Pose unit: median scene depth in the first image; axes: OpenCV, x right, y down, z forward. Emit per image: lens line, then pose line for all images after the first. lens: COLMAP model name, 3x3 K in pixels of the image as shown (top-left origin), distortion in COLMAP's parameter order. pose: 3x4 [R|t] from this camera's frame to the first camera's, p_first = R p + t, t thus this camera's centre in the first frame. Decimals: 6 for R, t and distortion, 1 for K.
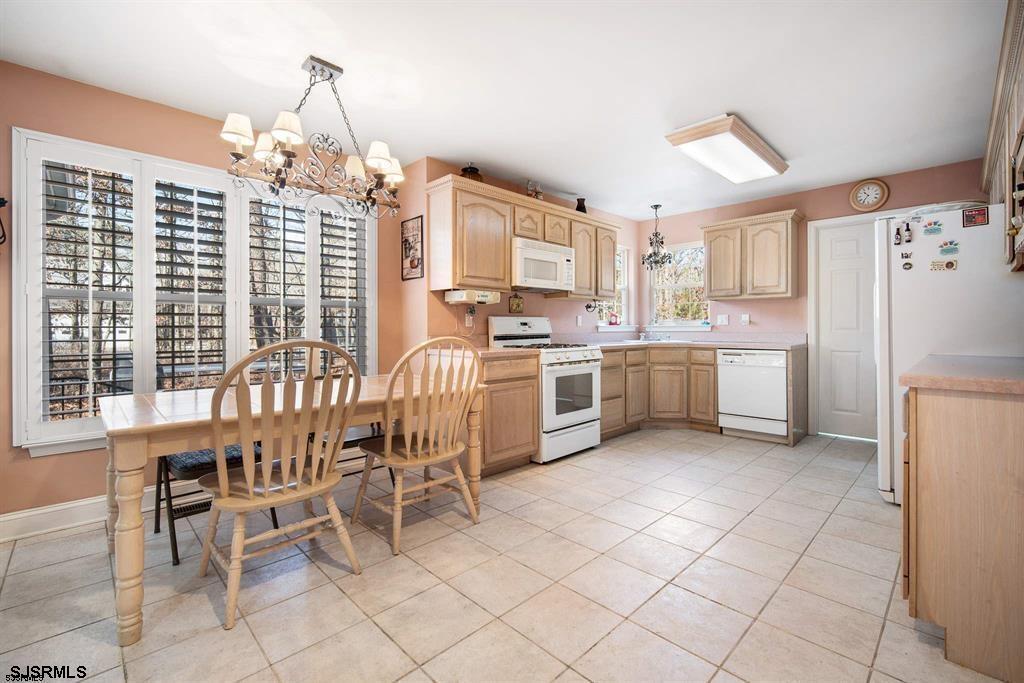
lens RADIAL K [[442.5, 0, 509.4], [0, 442.5, 332.4], [0, 0, 1]] dist [-0.013992, 0.000515]
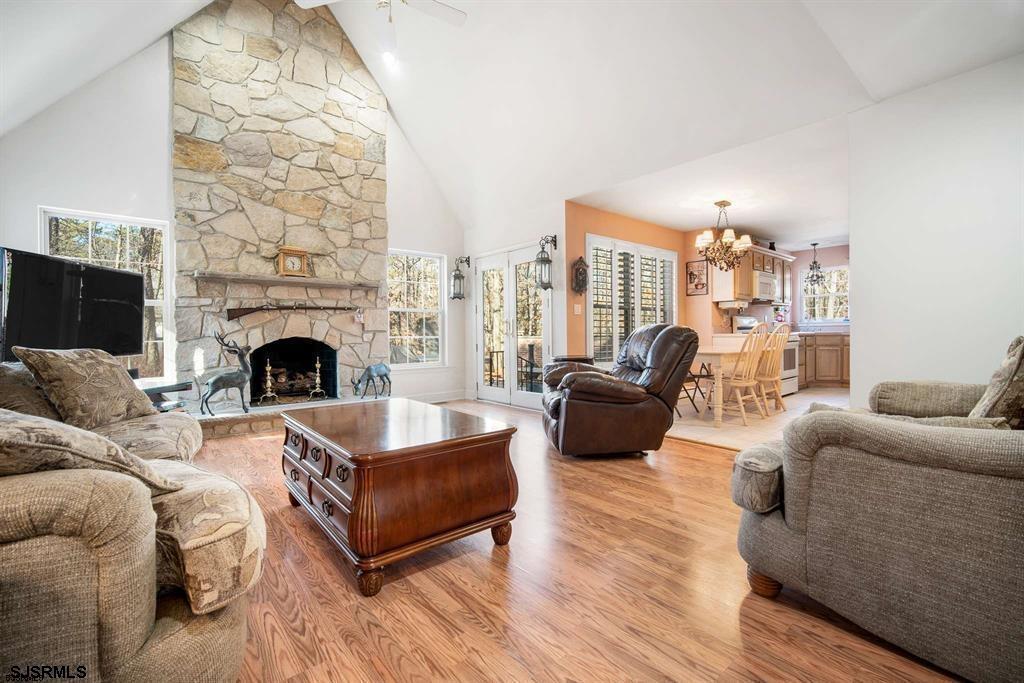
lens RADIAL K [[442.5, 0, 509.4], [0, 442.5, 332.4], [0, 0, 1]] dist [-0.013992, 0.000515]
pose [[0.996682, 0.000128, -0.081390, -0.781791], [-0.000214, 0.999999, -0.001039, 0.031133], [0.081390, 0.001053, 0.996682, -0.792625]]
